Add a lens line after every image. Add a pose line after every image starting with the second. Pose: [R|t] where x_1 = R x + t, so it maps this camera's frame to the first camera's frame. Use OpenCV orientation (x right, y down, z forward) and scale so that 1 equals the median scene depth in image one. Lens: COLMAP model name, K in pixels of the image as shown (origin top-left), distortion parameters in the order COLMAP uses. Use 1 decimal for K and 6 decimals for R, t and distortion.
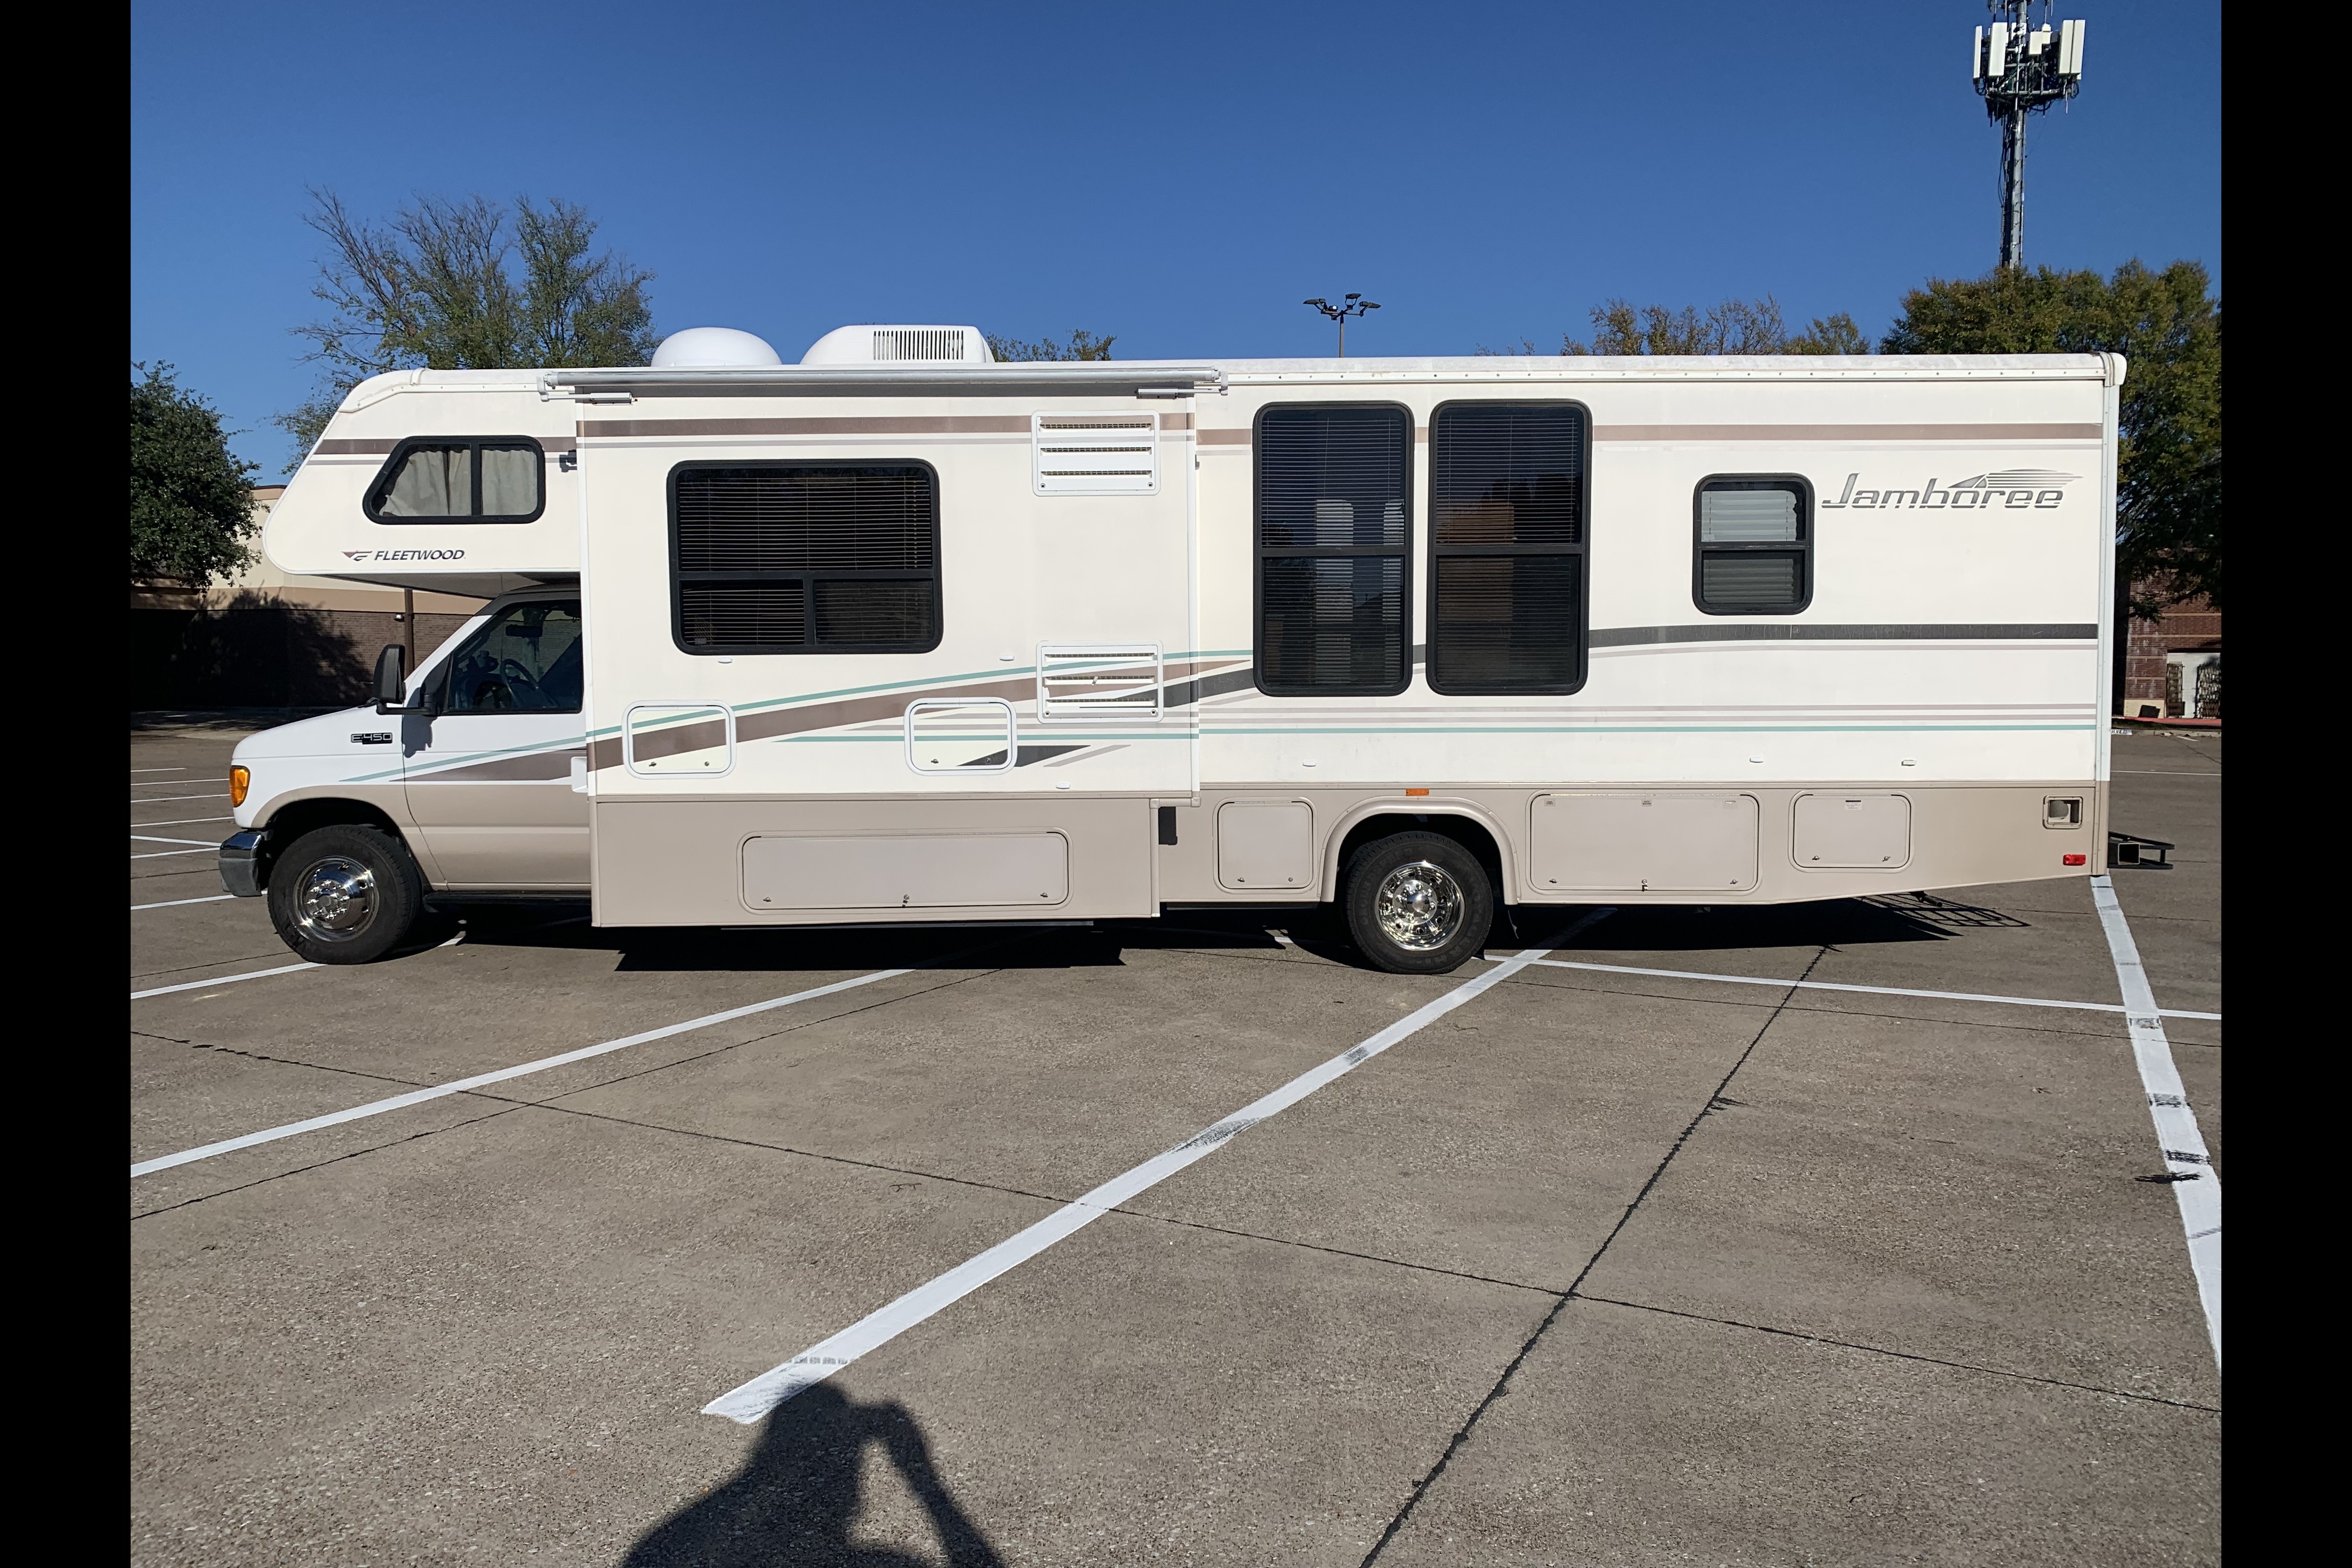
lens RADIAL K [[1652.1, 0, 1338.7], [0, 1652.1, 789.2], [0, 0, 1]] dist [0.103809, -0.161917]
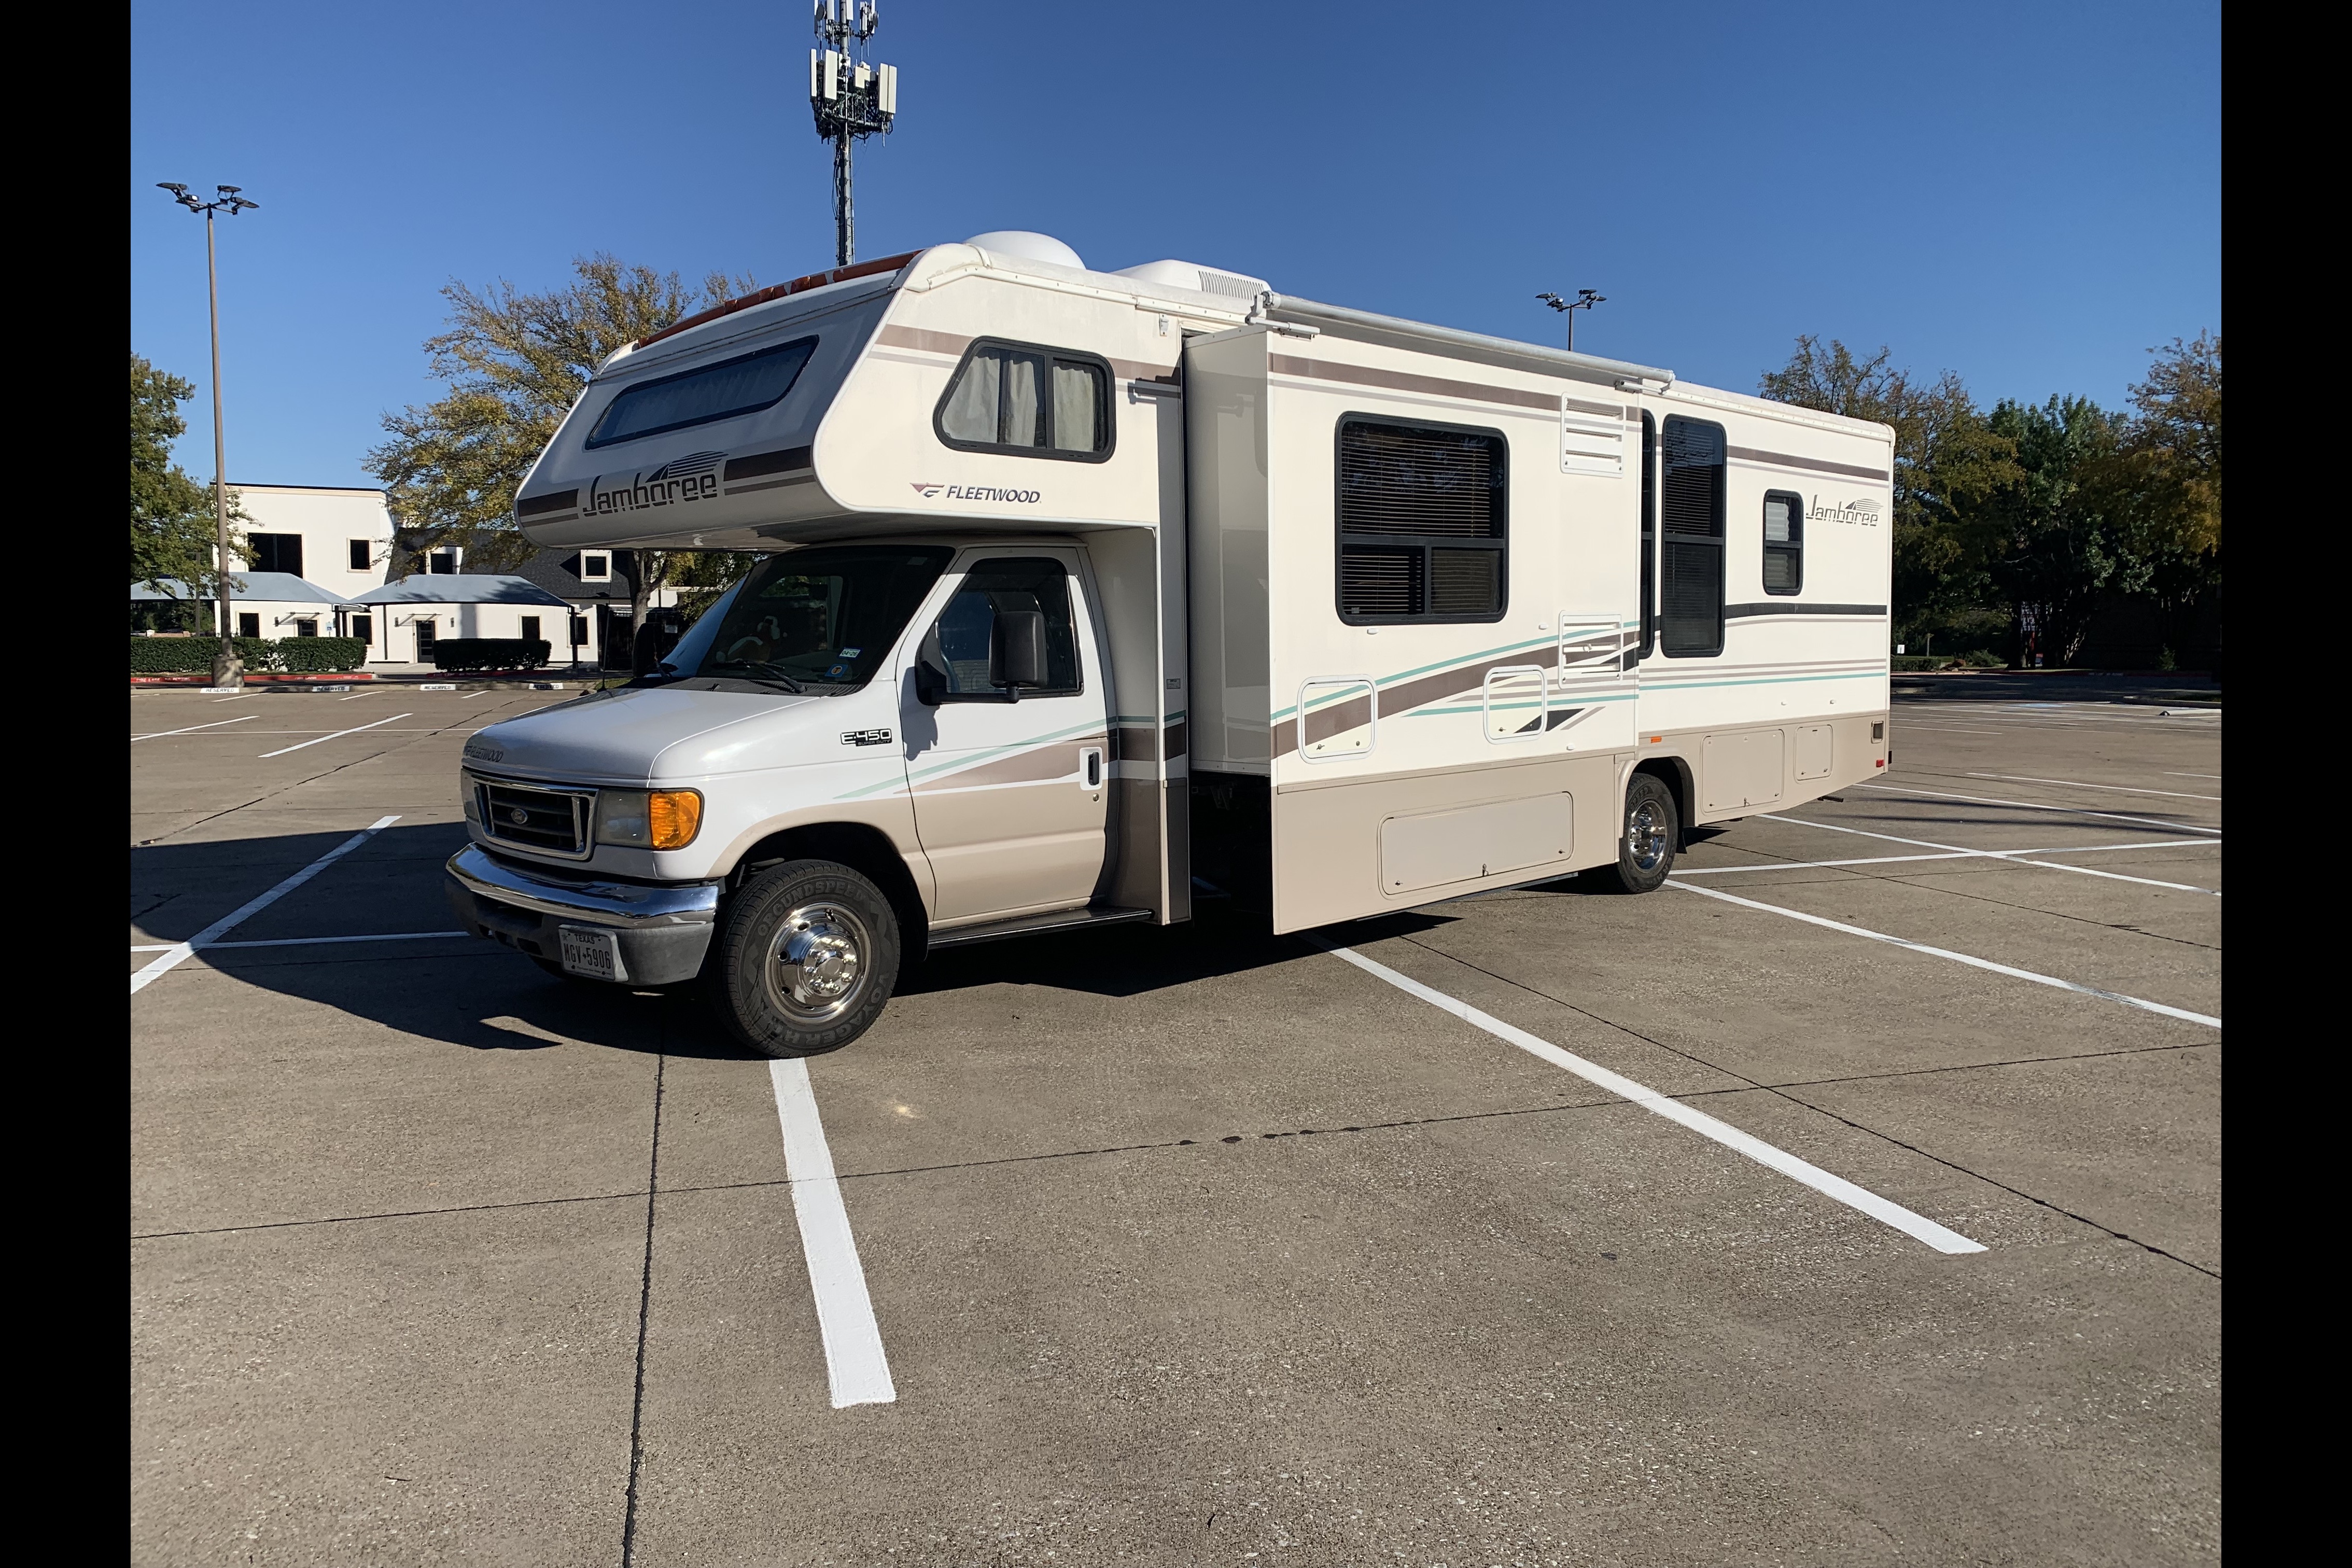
lens RADIAL K [[1583.7, 0, 1176.0], [0, 1583.7, 784.0], [0, 0, 1]] dist [0.046358, -0.082936]
pose [[0.711697, -0.068500, 0.699139, -1.007772], [0.052486, 0.997638, 0.044317, -0.035067], [-0.700523, 0.005154, 0.713611, 0.425968]]
